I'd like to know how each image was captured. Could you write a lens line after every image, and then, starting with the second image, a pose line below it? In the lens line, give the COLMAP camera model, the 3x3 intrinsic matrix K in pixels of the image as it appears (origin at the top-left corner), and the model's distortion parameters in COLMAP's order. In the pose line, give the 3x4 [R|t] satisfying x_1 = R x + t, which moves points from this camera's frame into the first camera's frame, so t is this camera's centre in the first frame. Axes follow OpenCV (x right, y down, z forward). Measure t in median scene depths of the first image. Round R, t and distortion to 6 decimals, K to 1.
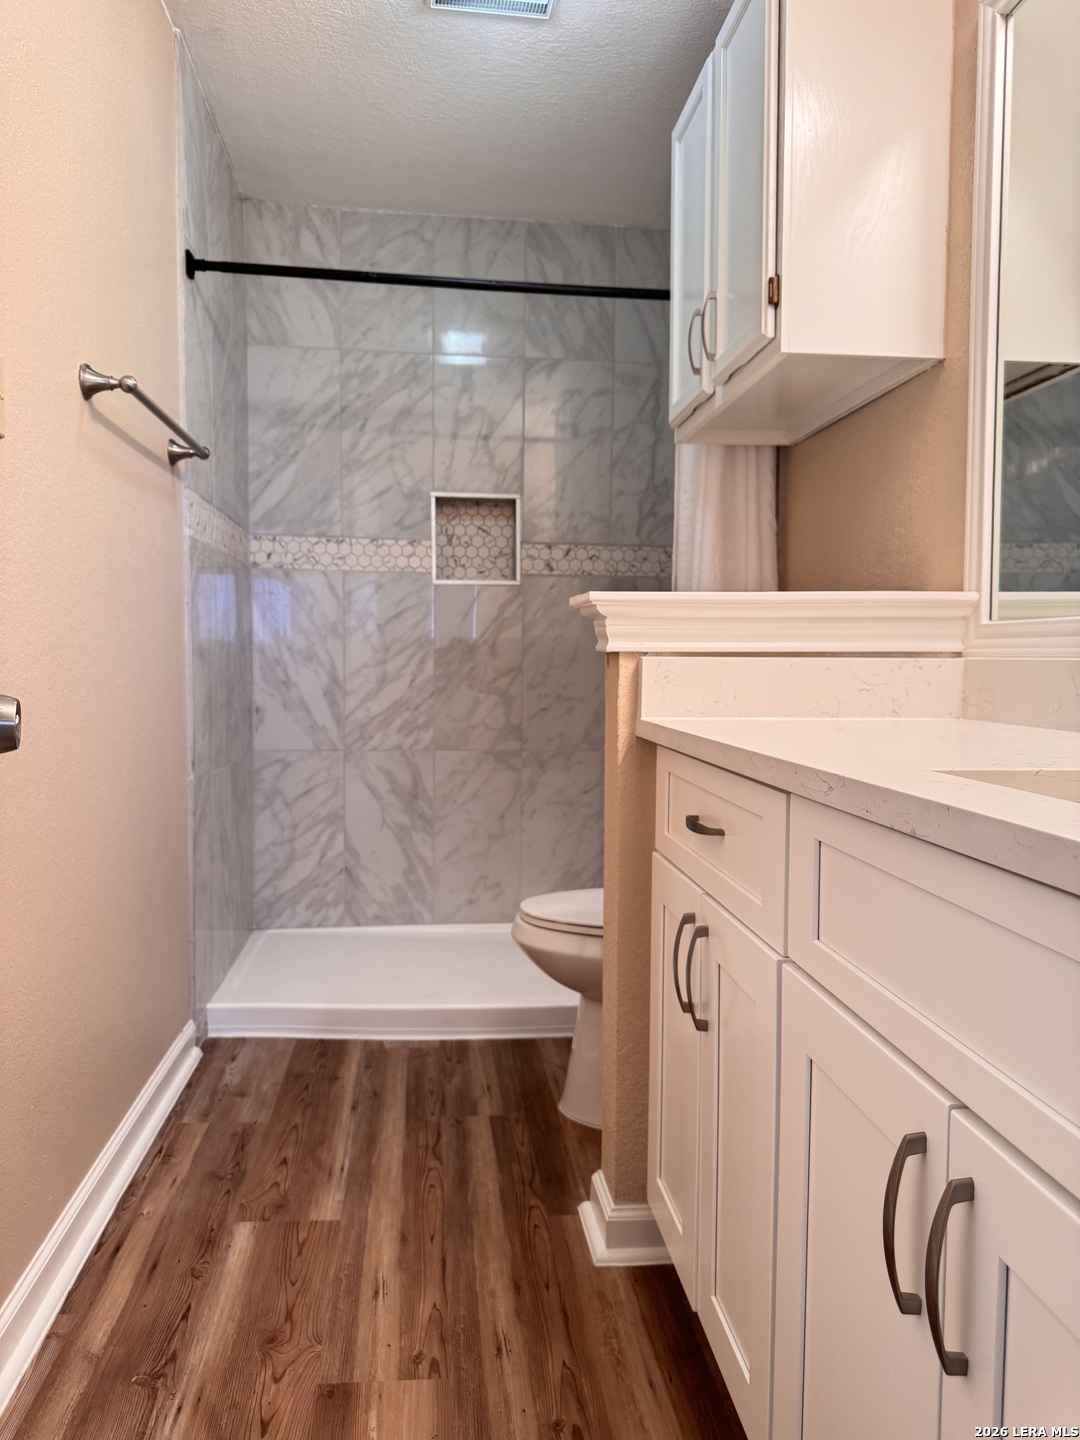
lens RADIAL K [[1011.5, 0, 539.6], [0, 1011.5, 718.7], [0, 0, 1]] dist [0.058234, -0.071847]
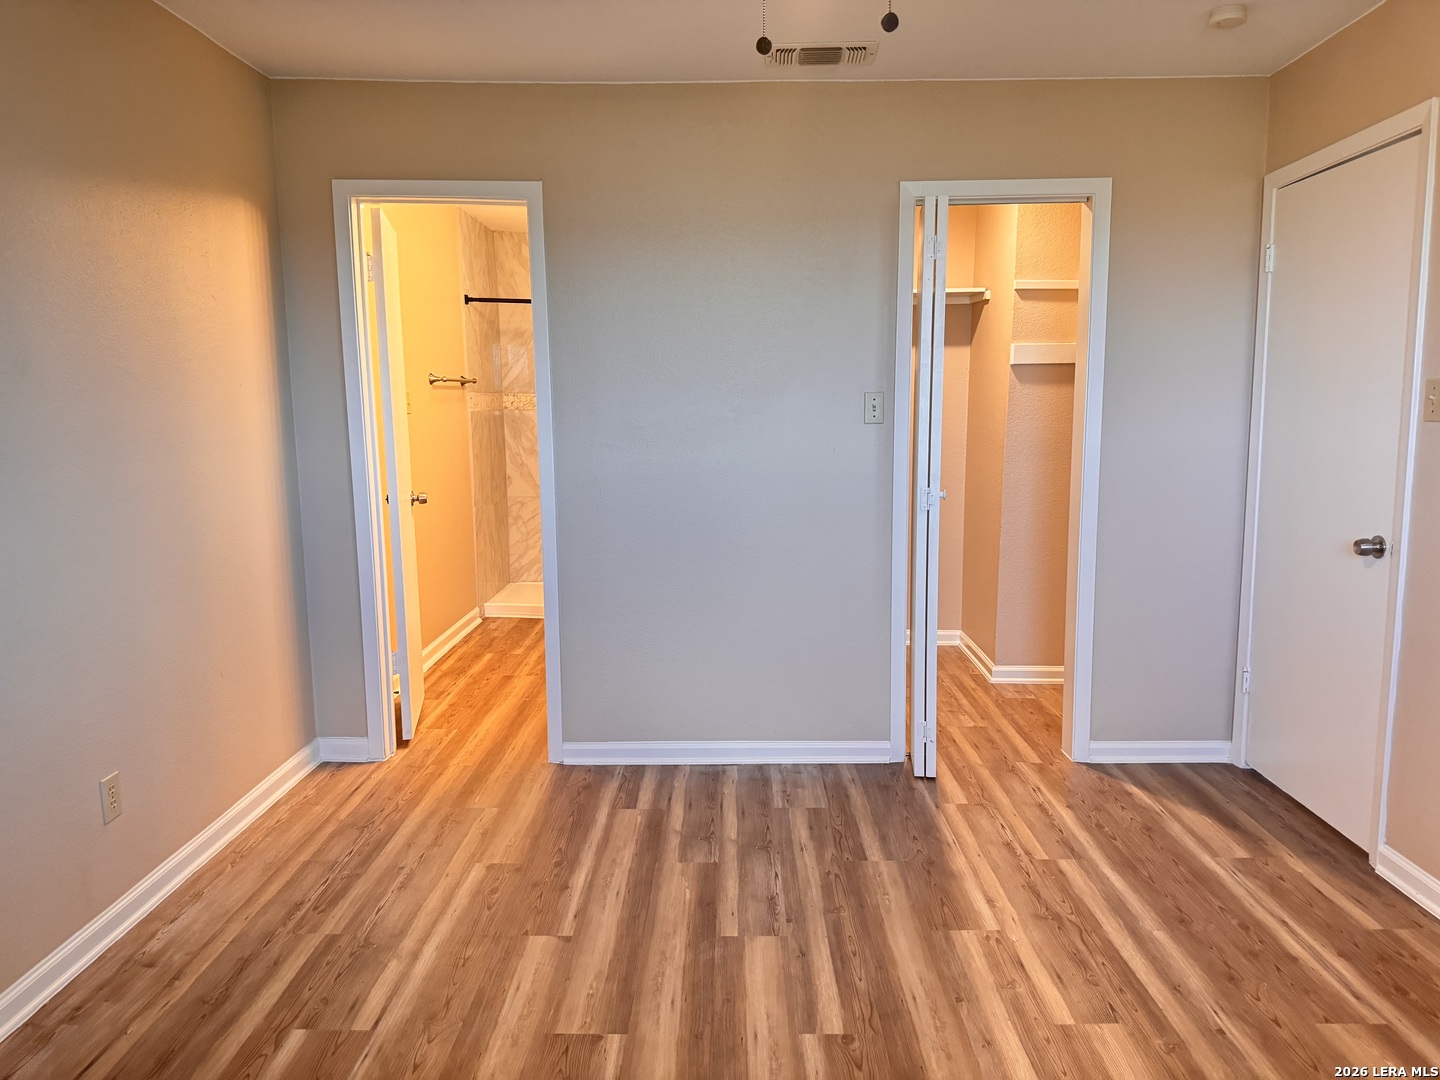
lens RADIAL K [[1011.5, 0, 718.3], [0, 1011.5, 540.1], [0, 0, 1]] dist [0.058234, -0.071847]
pose [[0.990920, -0.001276, -0.134450, 0.434032], [0.011610, 0.997032, 0.076109, -0.034855], [0.133954, -0.076979, 0.987993, -1.023312]]
